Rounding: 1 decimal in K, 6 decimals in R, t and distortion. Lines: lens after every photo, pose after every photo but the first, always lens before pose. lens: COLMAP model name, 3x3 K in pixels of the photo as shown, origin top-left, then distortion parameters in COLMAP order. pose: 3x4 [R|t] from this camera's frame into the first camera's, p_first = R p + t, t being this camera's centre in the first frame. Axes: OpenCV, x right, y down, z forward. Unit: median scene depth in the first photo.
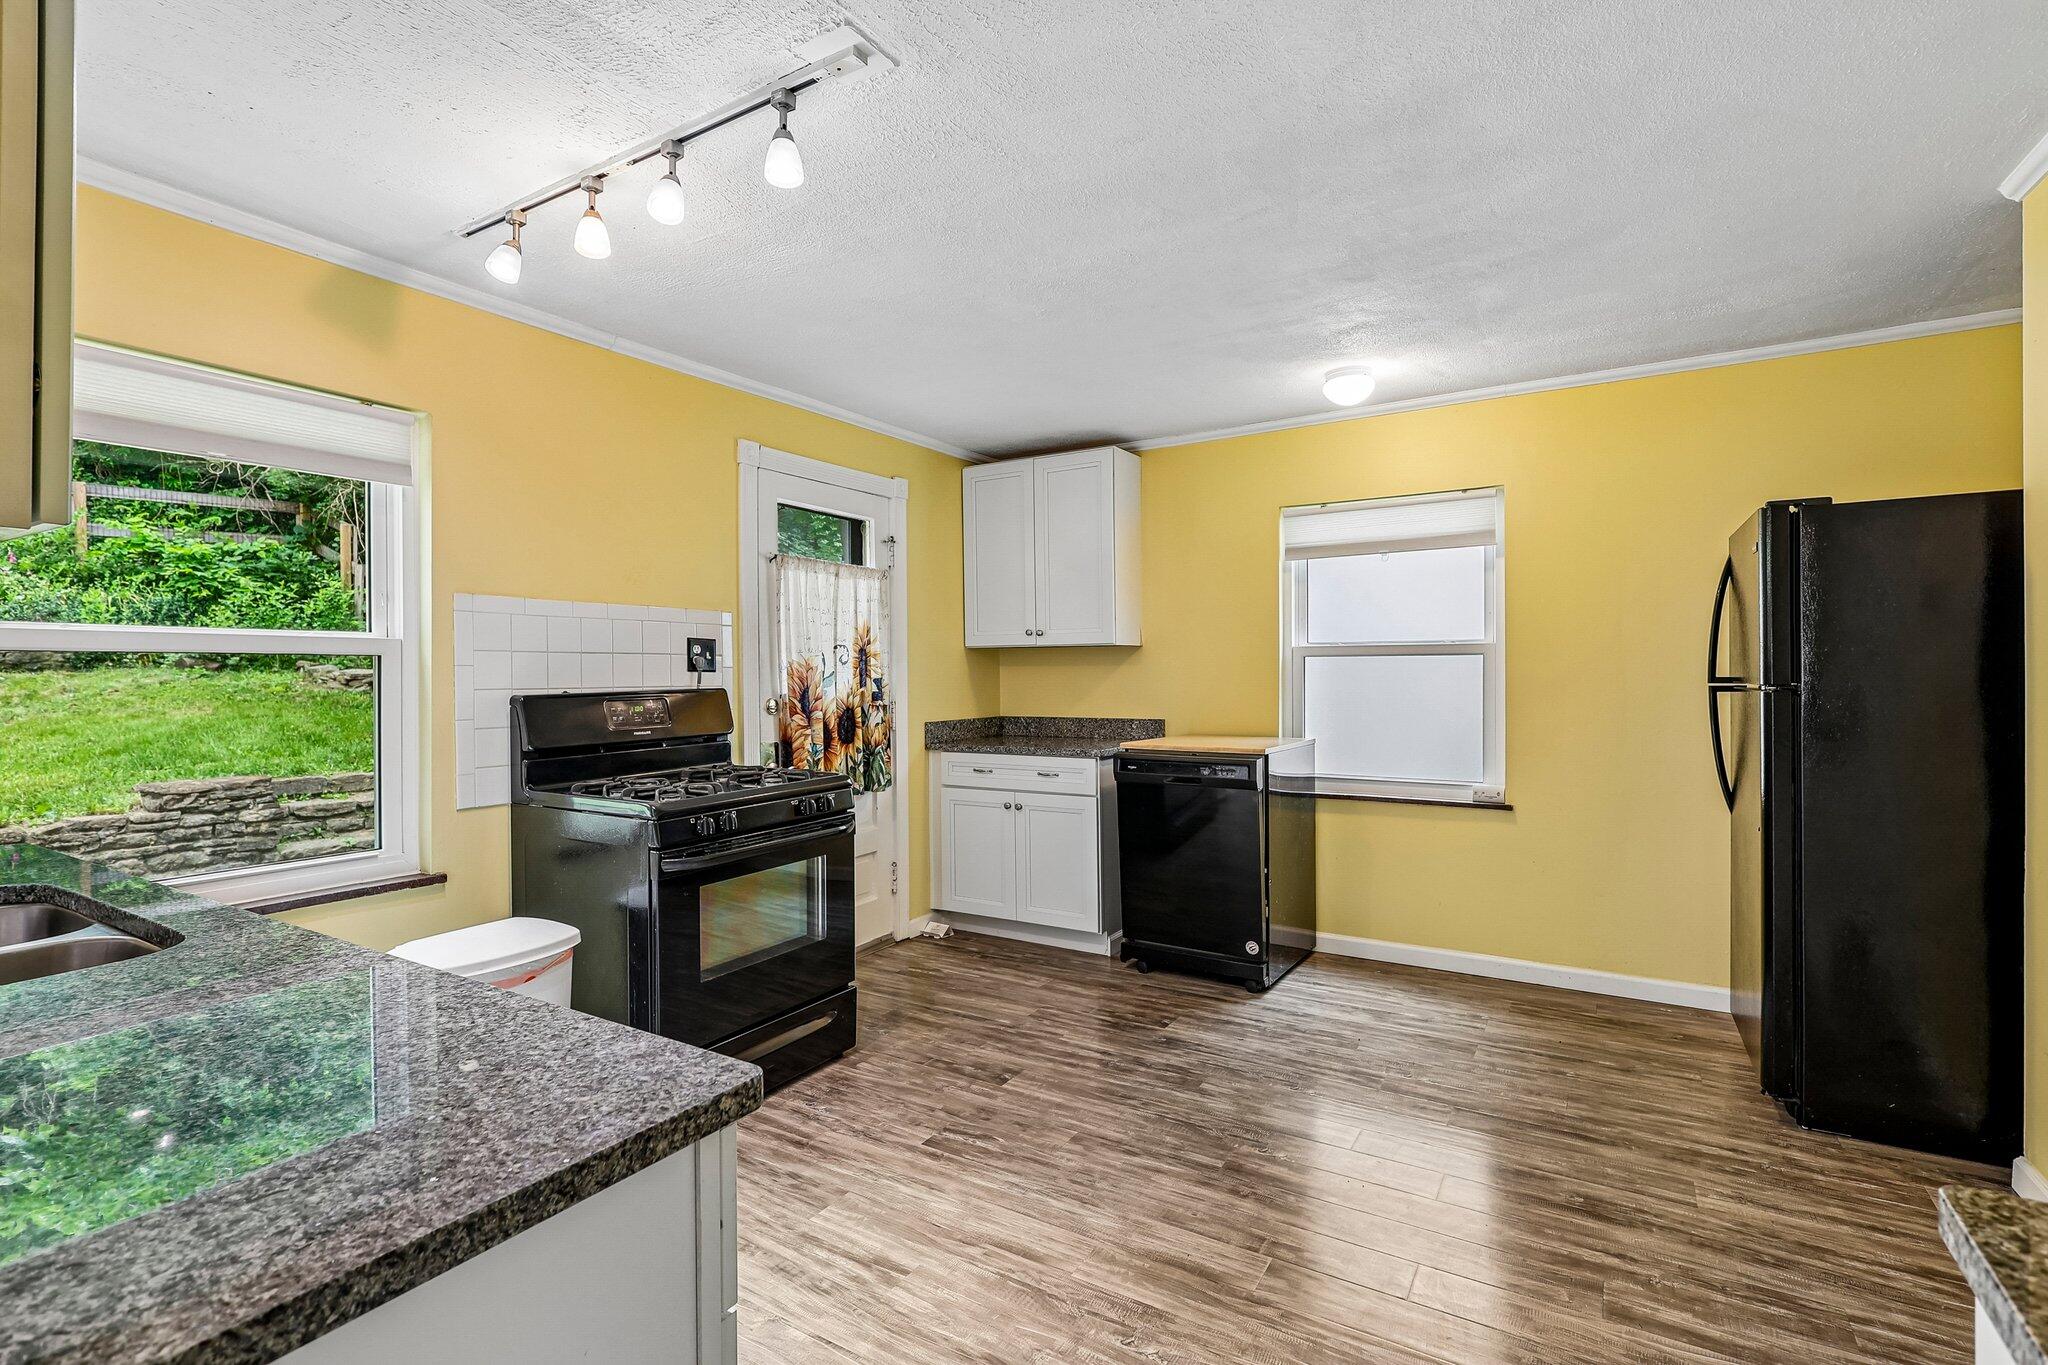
lens RADIAL K [[952.4, 0, 1019.5], [0, 952.4, 676.7], [0, 0, 1]] dist [-0.004476, 0.003822]
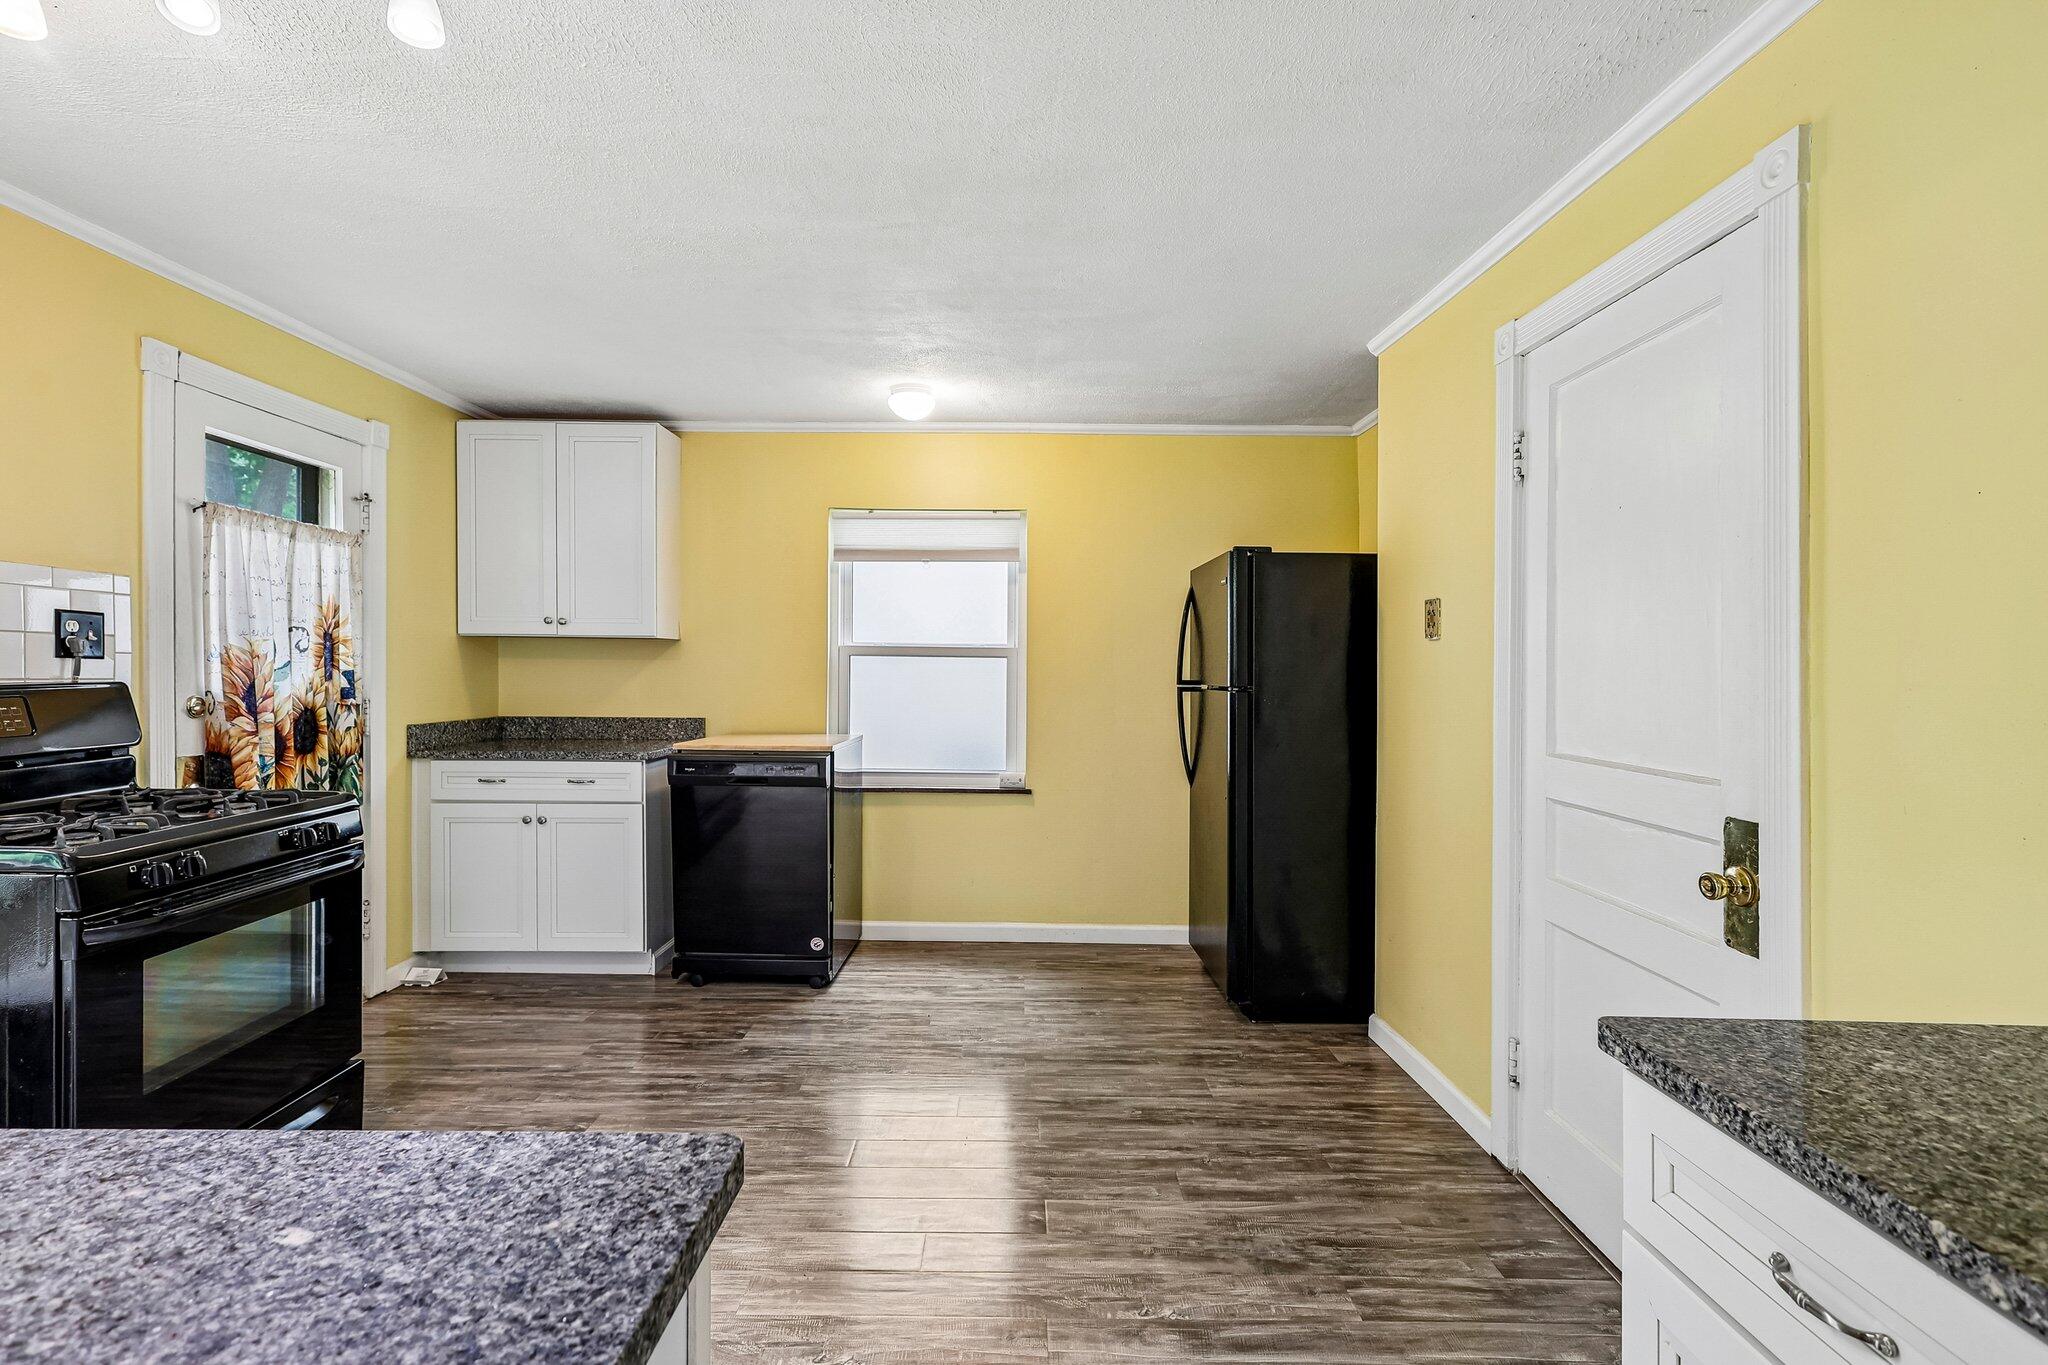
lens RADIAL K [[959.9, 0, 1004.2], [0, 959.9, 679.3], [0, 0, 1]] dist [0.009122, 0.000565]
pose [[0.851380, 0.010330, 0.524448, -0.123286], [-0.013885, 0.999900, 0.002845, -0.001101], [-0.524366, -0.009704, 0.851438, 0.032690]]
